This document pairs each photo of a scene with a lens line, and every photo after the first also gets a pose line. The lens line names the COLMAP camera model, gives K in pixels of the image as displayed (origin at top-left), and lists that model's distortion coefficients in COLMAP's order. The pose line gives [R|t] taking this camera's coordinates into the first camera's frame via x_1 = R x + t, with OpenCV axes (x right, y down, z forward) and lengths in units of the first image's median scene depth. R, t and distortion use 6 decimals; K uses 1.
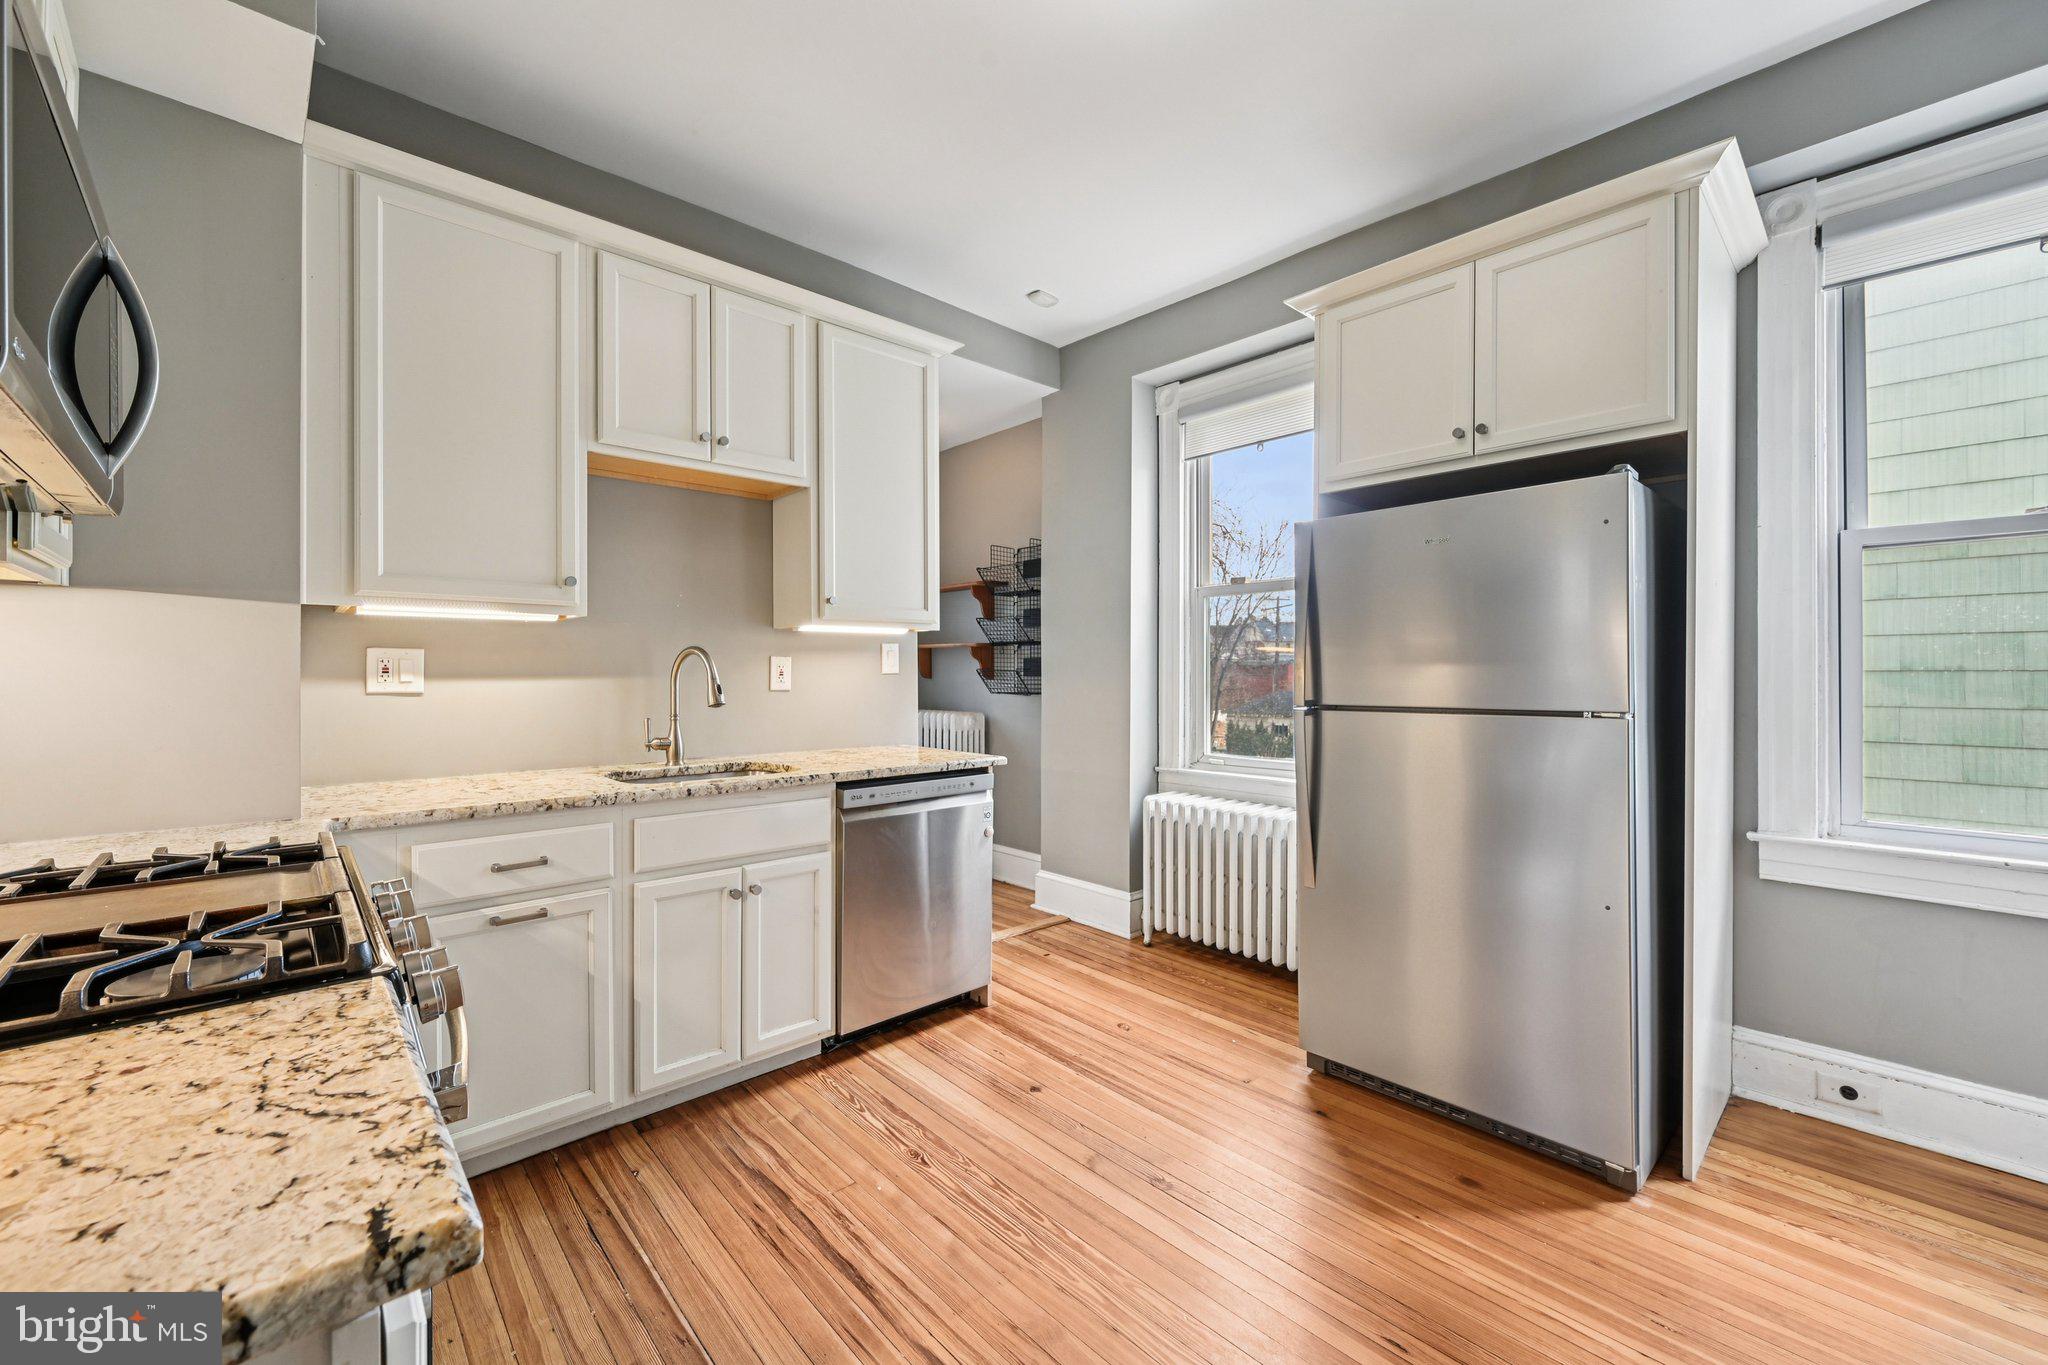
lens RADIAL K [[805.2, 0, 1031.2], [0, 805.2, 678.0], [0, 0, 1]] dist [-0.003346, 0.000447]
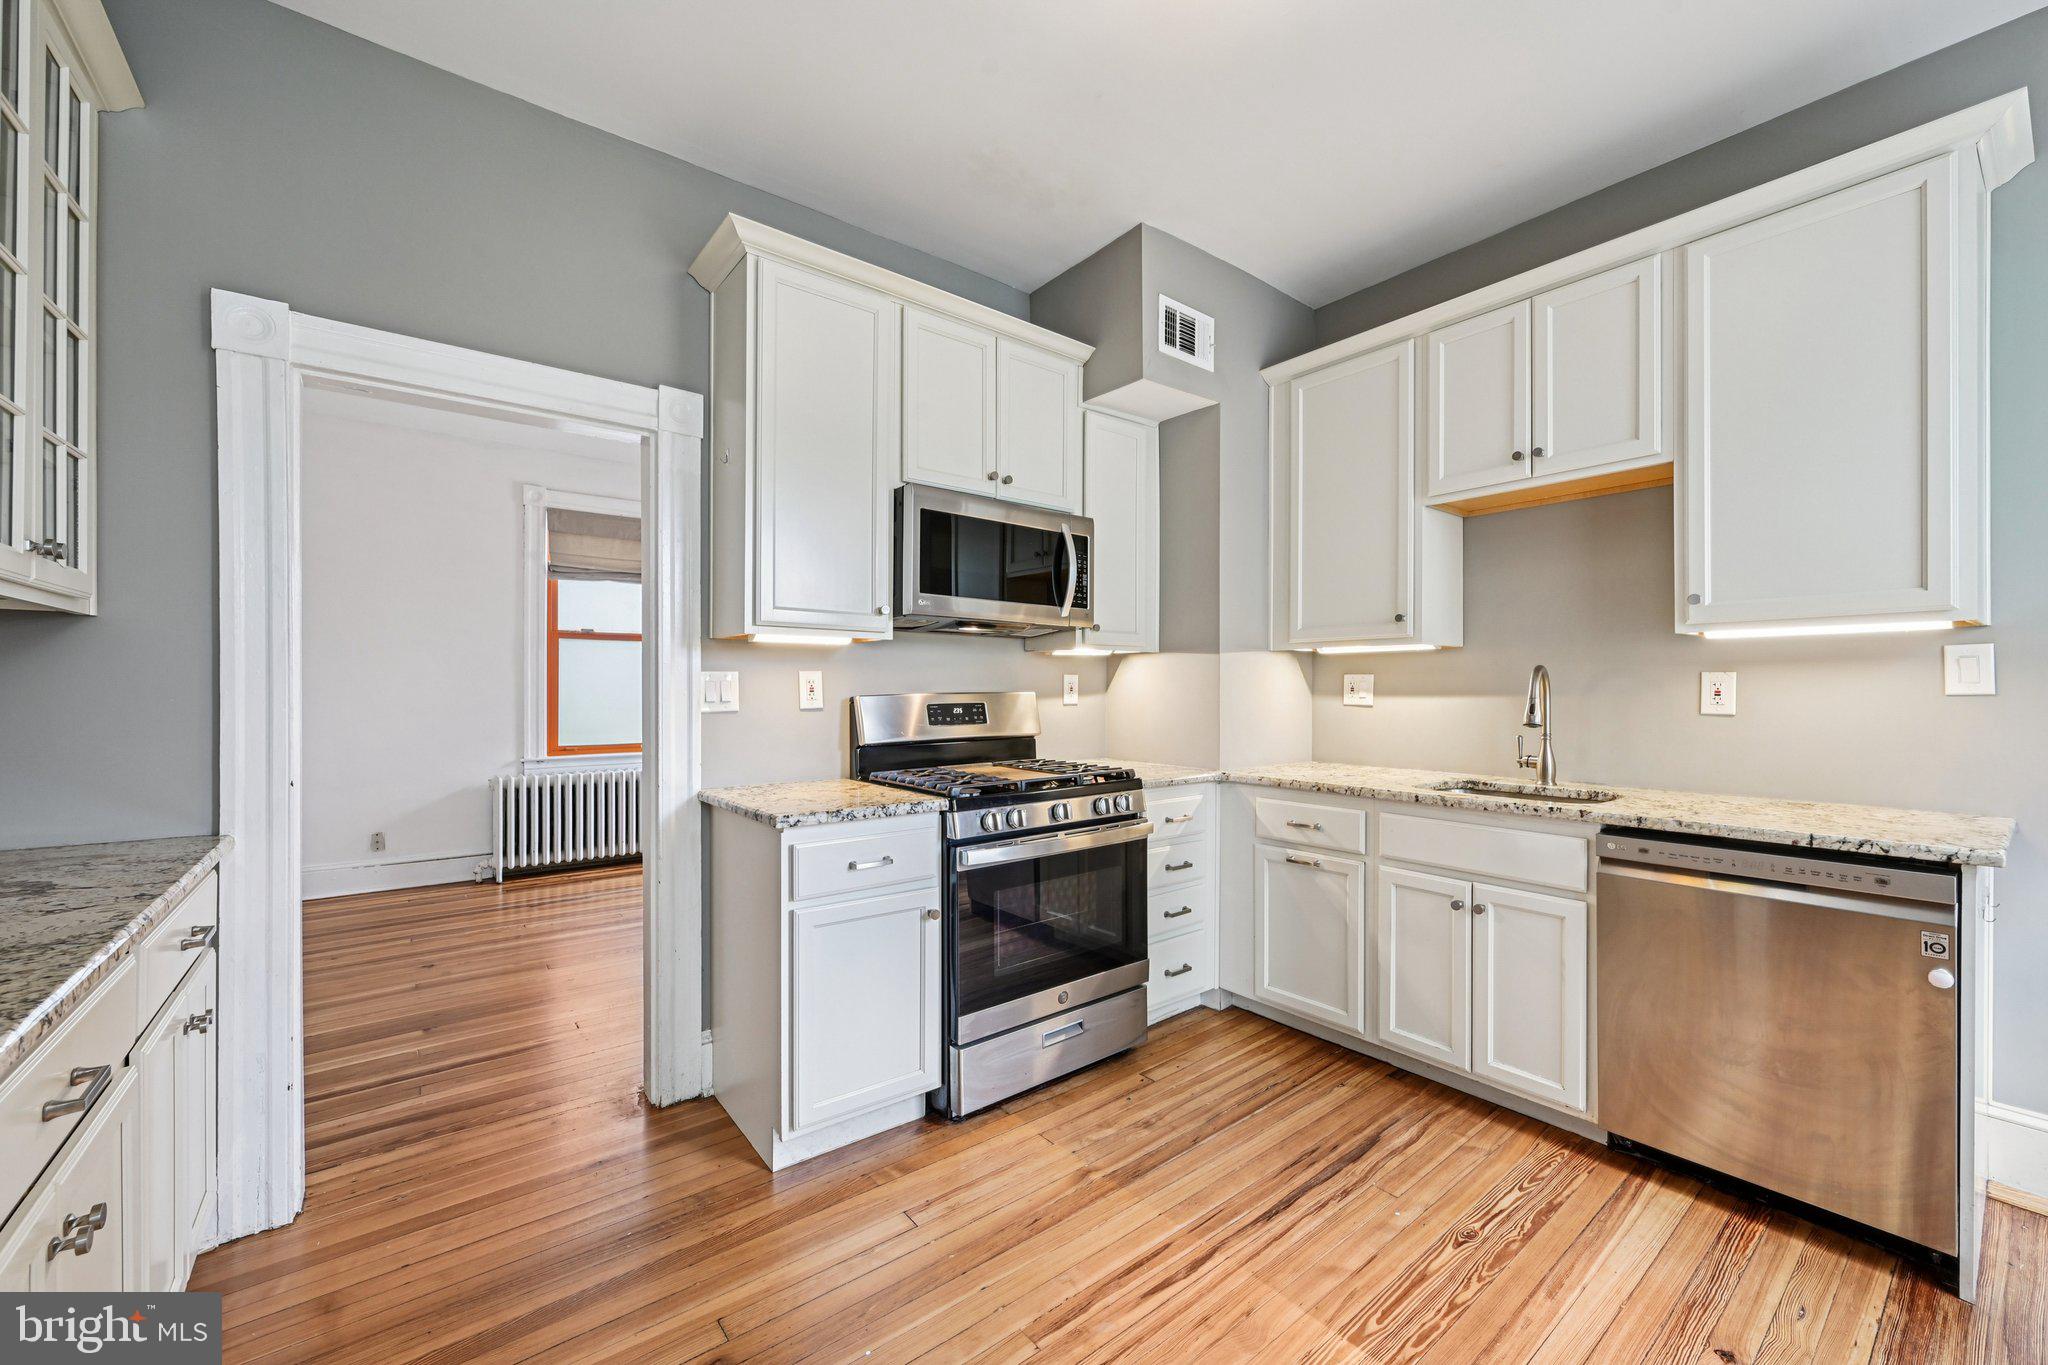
lens RADIAL K [[805.2, 0, 1040.0], [0, 805.2, 690.6], [0, 0, 1]] dist [-0.003346, 0.000447]
pose [[-0.074212, 0.004166, -0.997234, 0.693353], [-0.005584, 0.999974, 0.004593, -0.010530], [0.997227, 0.005910, -0.074187, 0.526802]]
